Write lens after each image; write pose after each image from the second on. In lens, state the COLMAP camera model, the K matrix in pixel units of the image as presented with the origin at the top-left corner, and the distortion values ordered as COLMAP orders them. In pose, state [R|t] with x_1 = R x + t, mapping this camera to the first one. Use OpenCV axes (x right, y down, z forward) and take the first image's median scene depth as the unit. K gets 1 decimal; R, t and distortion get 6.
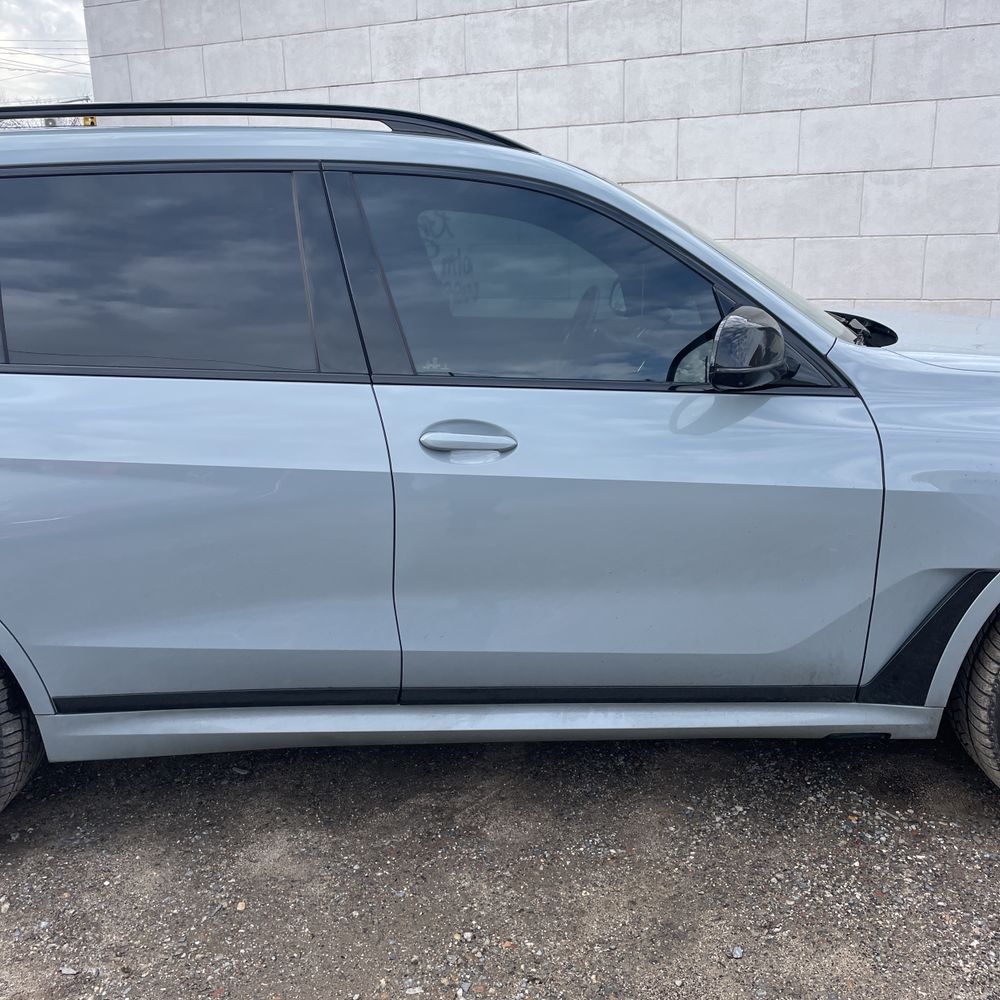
lens RADIAL K [[990.3, 0, 495.2], [0, 990.3, 472.1], [0, 0, 1]] dist [0.079123, -0.102910]
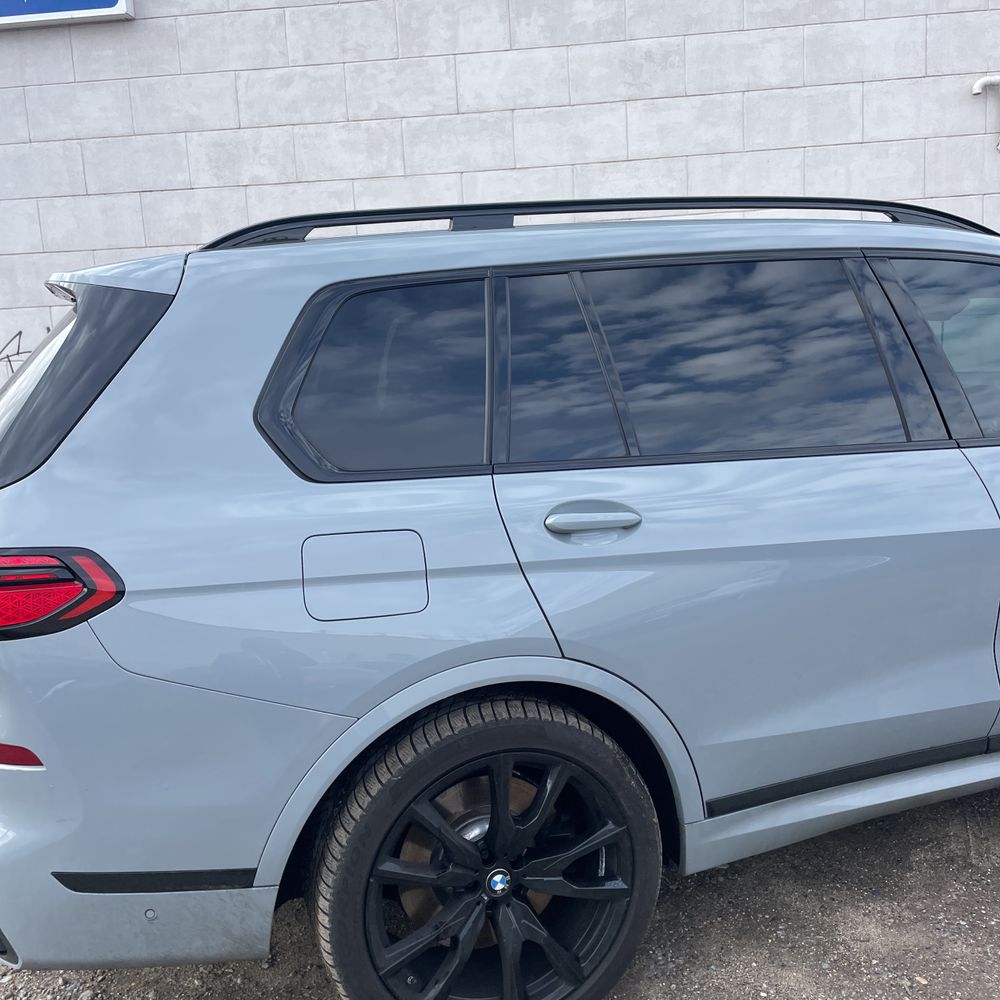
lens RADIAL K [[990.3, 0, 495.2], [0, 990.3, 472.1], [0, 0, 1]] dist [0.079123, -0.102910]
pose [[0.945053, -0.075749, 0.318021, -0.195896], [0.107444, 0.990715, -0.083310, -0.005634], [-0.308758, 0.112901, 0.944416, 0.028797]]
